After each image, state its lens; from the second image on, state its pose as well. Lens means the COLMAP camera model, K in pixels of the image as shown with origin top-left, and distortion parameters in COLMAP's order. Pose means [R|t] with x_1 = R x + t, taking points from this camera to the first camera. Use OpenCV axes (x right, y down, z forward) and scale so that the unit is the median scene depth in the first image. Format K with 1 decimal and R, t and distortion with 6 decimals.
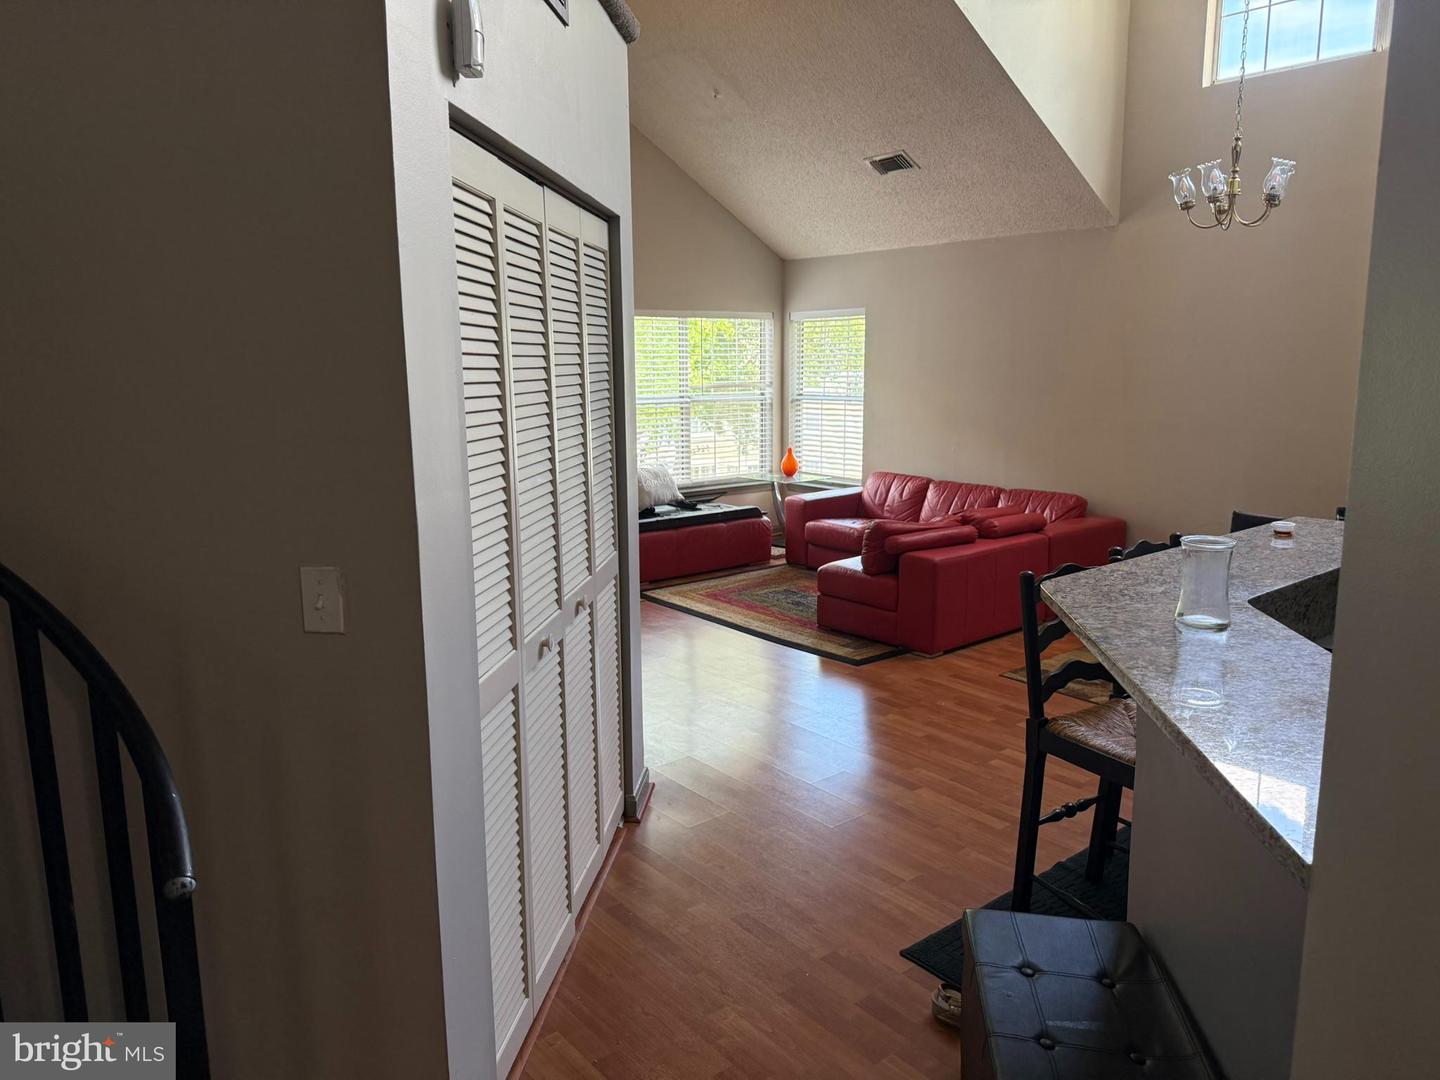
lens RADIAL K [[962.4, 0, 663.9], [0, 962.4, 558.9], [0, 0, 1]] dist [0.017858, -0.038682]
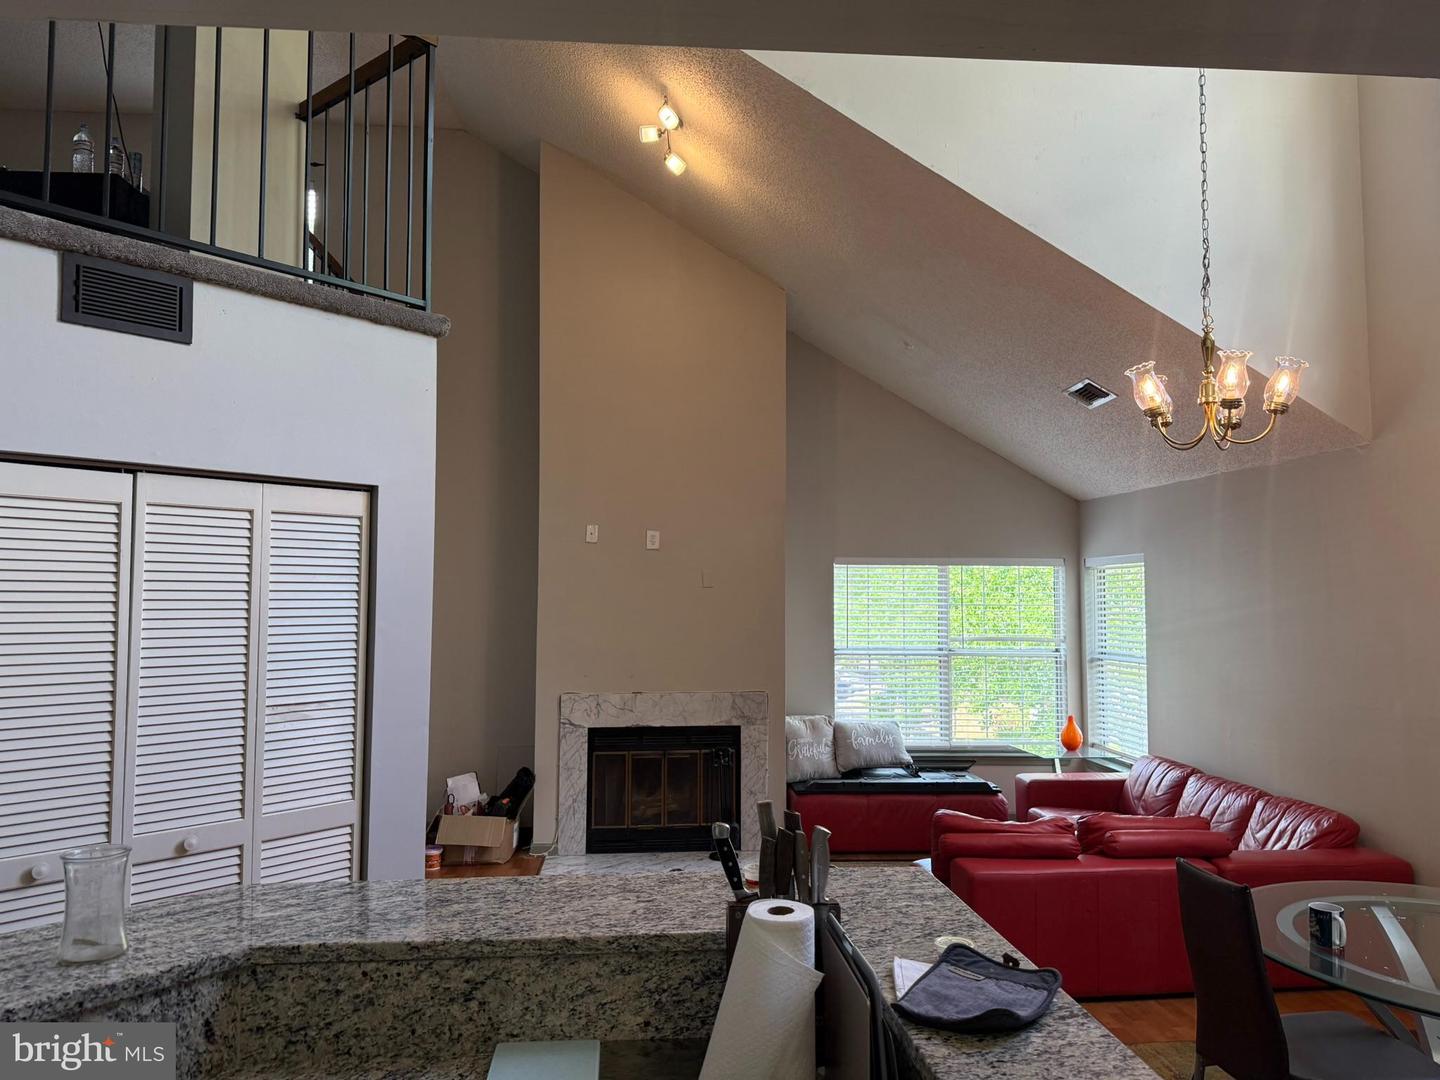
lens RADIAL K [[962.4, 0, 719.5], [0, 962.4, 533.4], [0, 0, 1]] dist [0.017858, -0.038682]
pose [[0.839369, -0.022643, -0.543090, 0.372525], [-0.125073, 0.964277, -0.233510, -0.037847], [0.528976, 0.263927, 0.806552, 0.135602]]
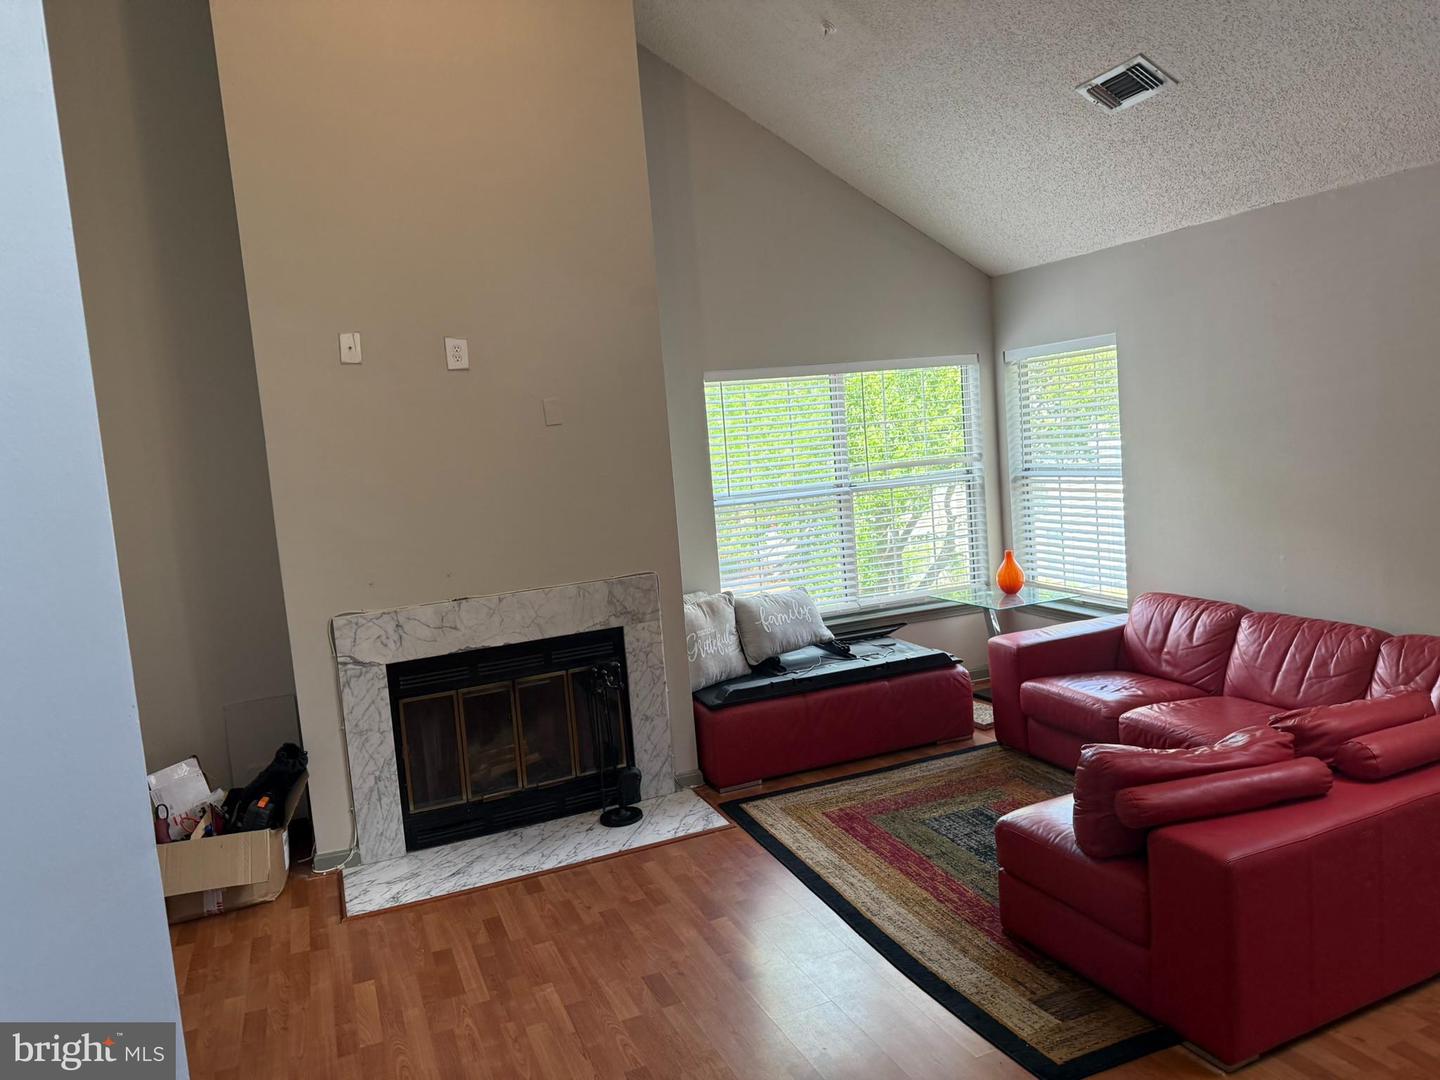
lens RADIAL K [[962.4, 0, 701.9], [0, 962.4, 537.0], [0, 0, 1]] dist [0.017858, -0.038682]
pose [[0.960749, -0.036971, -0.274946, 0.122178], [0.013256, 0.996066, -0.087617, -0.077959], [0.277103, 0.080533, 0.957459, 0.342080]]
